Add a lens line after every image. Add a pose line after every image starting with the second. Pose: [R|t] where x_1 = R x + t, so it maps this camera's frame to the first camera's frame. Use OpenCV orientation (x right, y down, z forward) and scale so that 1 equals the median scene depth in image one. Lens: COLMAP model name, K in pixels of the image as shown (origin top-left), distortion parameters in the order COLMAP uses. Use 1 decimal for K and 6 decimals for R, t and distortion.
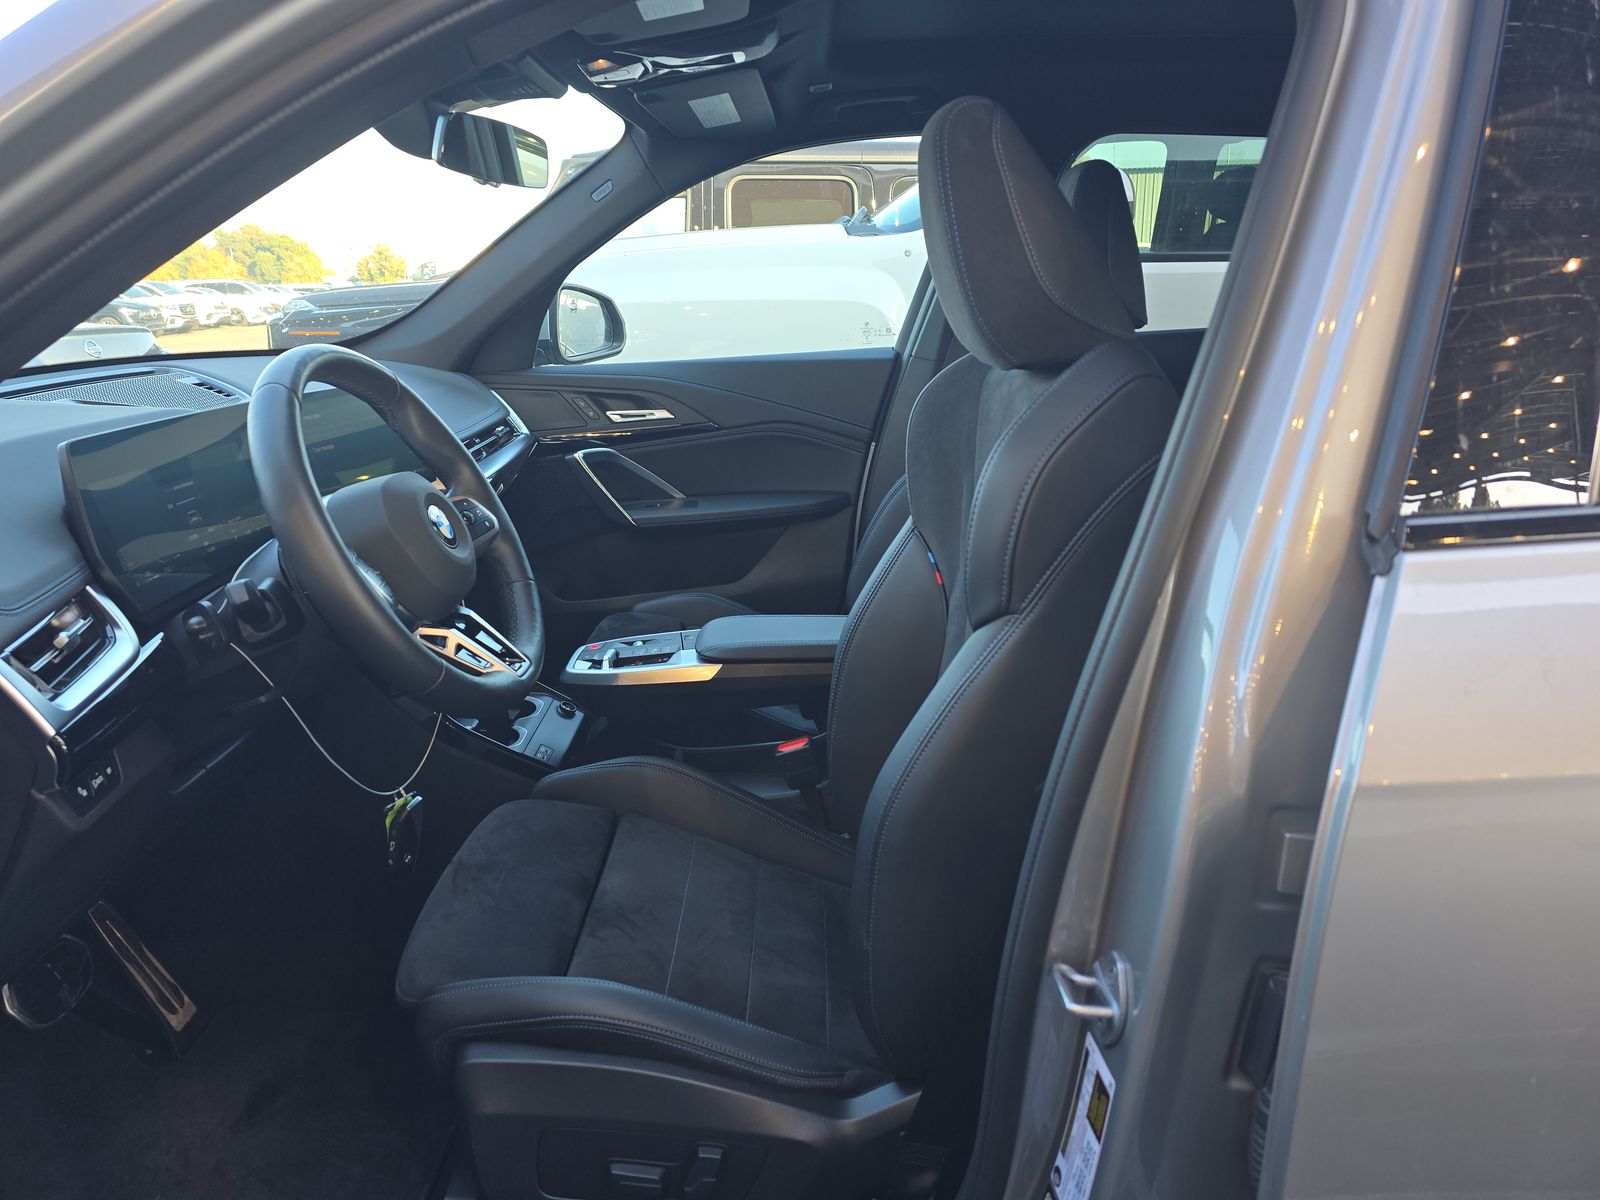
lens RADIAL K [[1059.2, 0, 800.0], [0, 1059.2, 600.0], [0, 0, 1]] dist [0.067033, -0.057929]
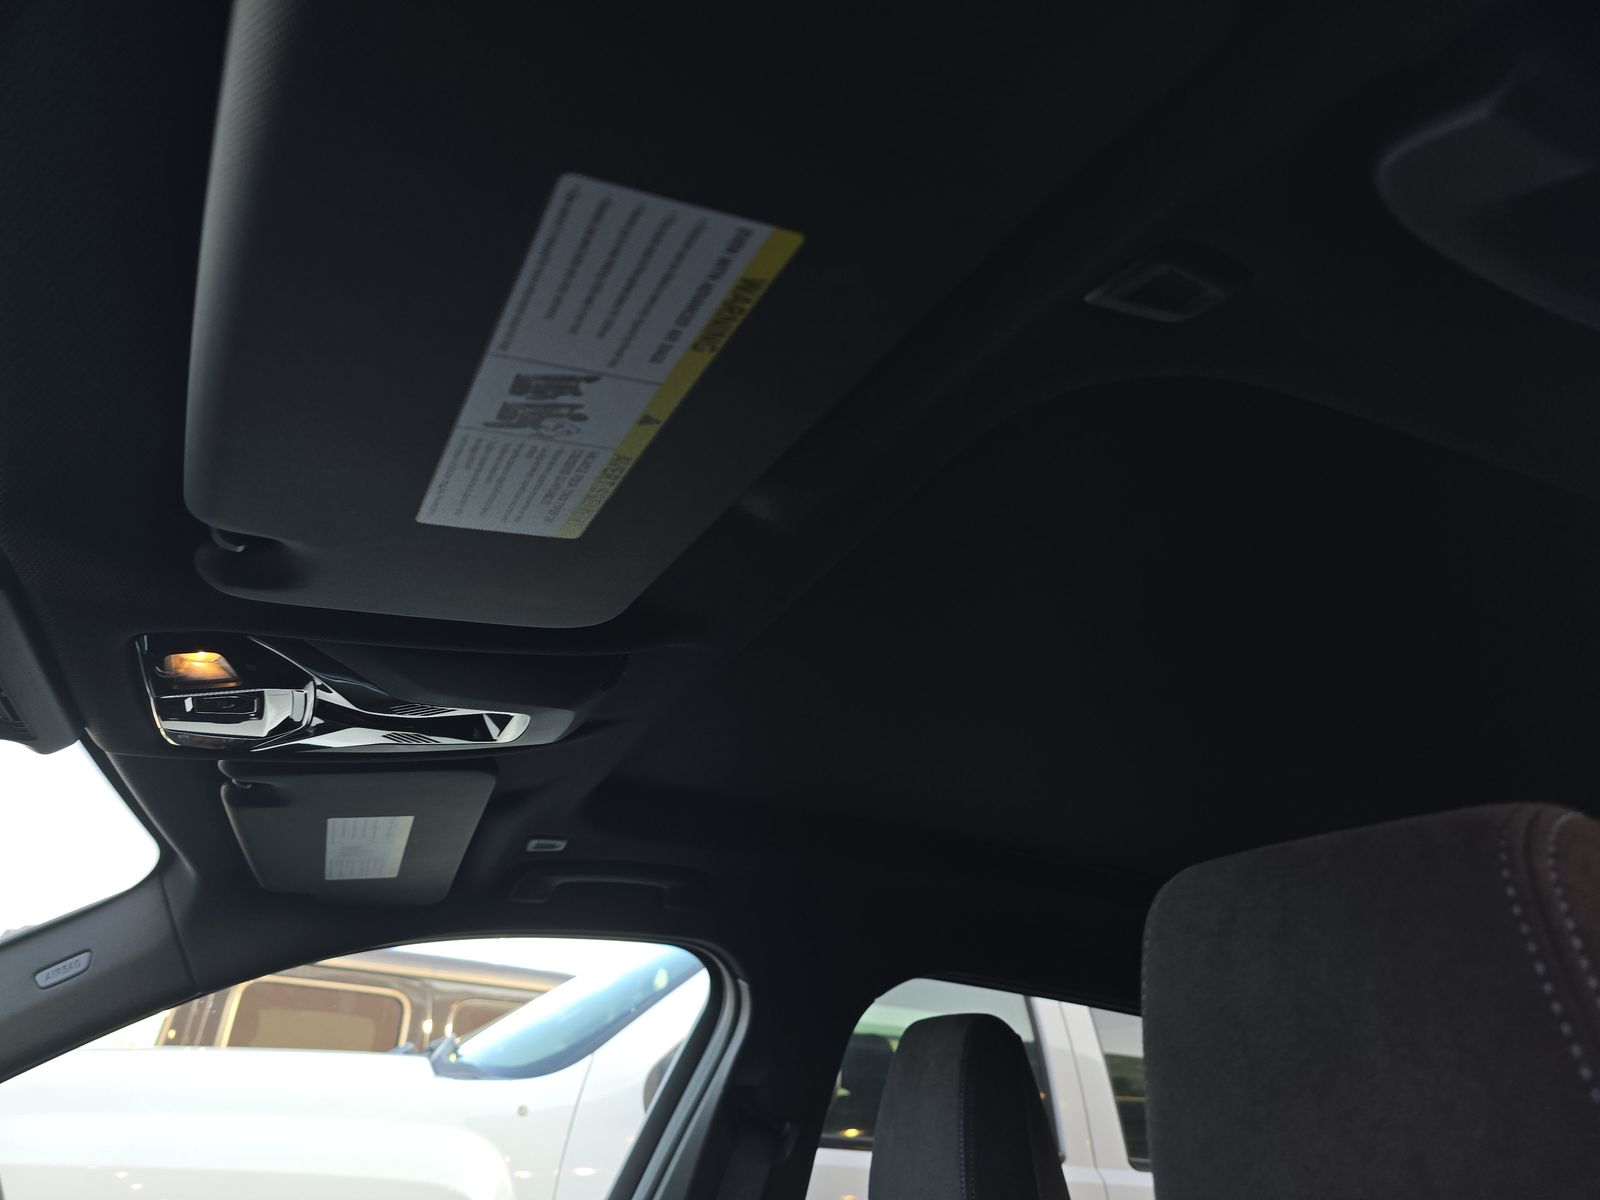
lens RADIAL K [[1059.2, 0, 800.0], [0, 1059.2, 600.0], [0, 0, 1]] dist [0.067033, -0.057929]
pose [[0.910404, 0.231899, 0.342619, -0.049808], [0.061660, 0.742837, -0.666626, -0.092470], [-0.409101, 0.628025, 0.661983, 0.248721]]
